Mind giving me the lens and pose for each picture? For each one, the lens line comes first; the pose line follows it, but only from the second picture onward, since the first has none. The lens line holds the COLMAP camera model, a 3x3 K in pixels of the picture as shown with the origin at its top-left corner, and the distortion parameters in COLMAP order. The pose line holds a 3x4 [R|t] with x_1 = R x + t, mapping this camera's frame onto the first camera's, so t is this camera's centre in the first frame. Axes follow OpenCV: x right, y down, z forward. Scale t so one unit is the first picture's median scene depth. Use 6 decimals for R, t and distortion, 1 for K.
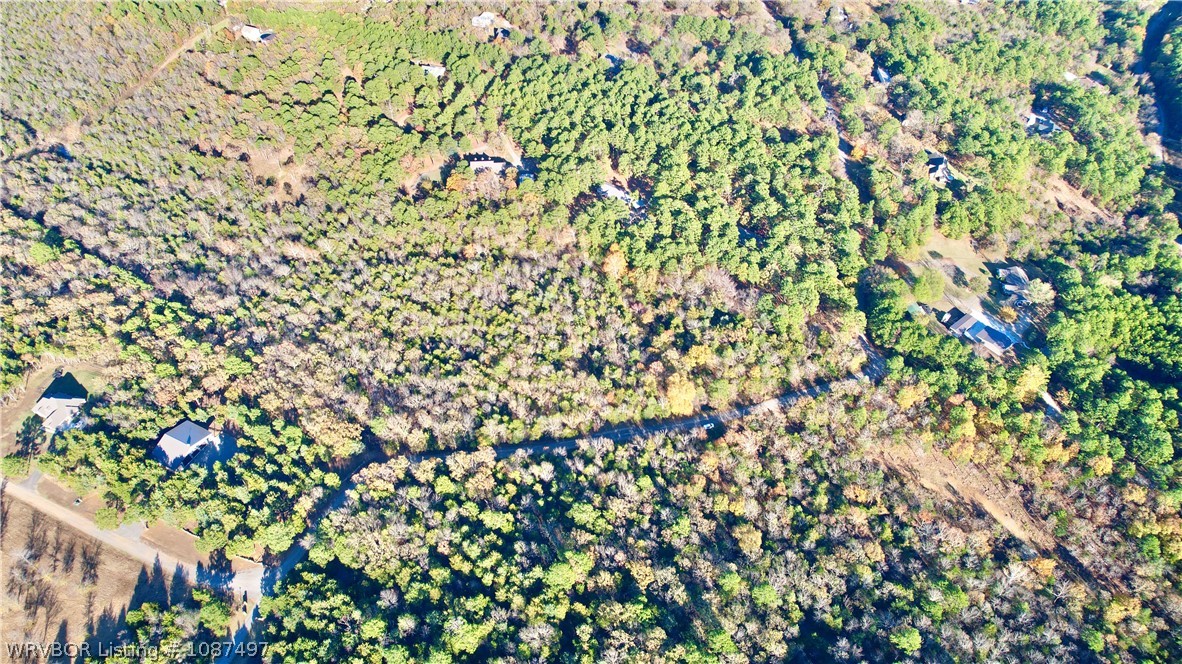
lens RADIAL K [[759.8, 0, 596.2], [0, 759.8, 322.0], [0, 0, 1]] dist [-0.074395, 0.067361]
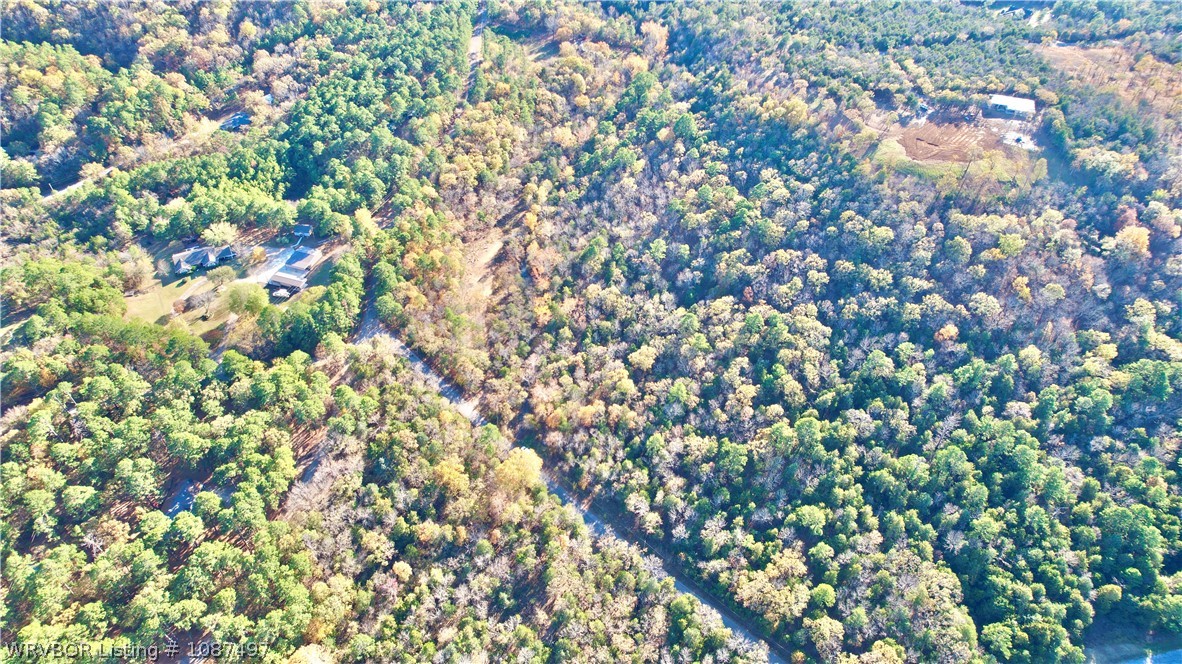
lens RADIAL K [[759.8, 0, 592.3], [0, 759.8, 334.9], [0, 0, 1]] dist [-0.074395, 0.067361]
pose [[-0.565759, -0.584973, 0.581140, -0.318454], [0.557509, 0.247903, 0.792292, -0.538373], [-0.607536, 0.772238, 0.185874, 0.695548]]
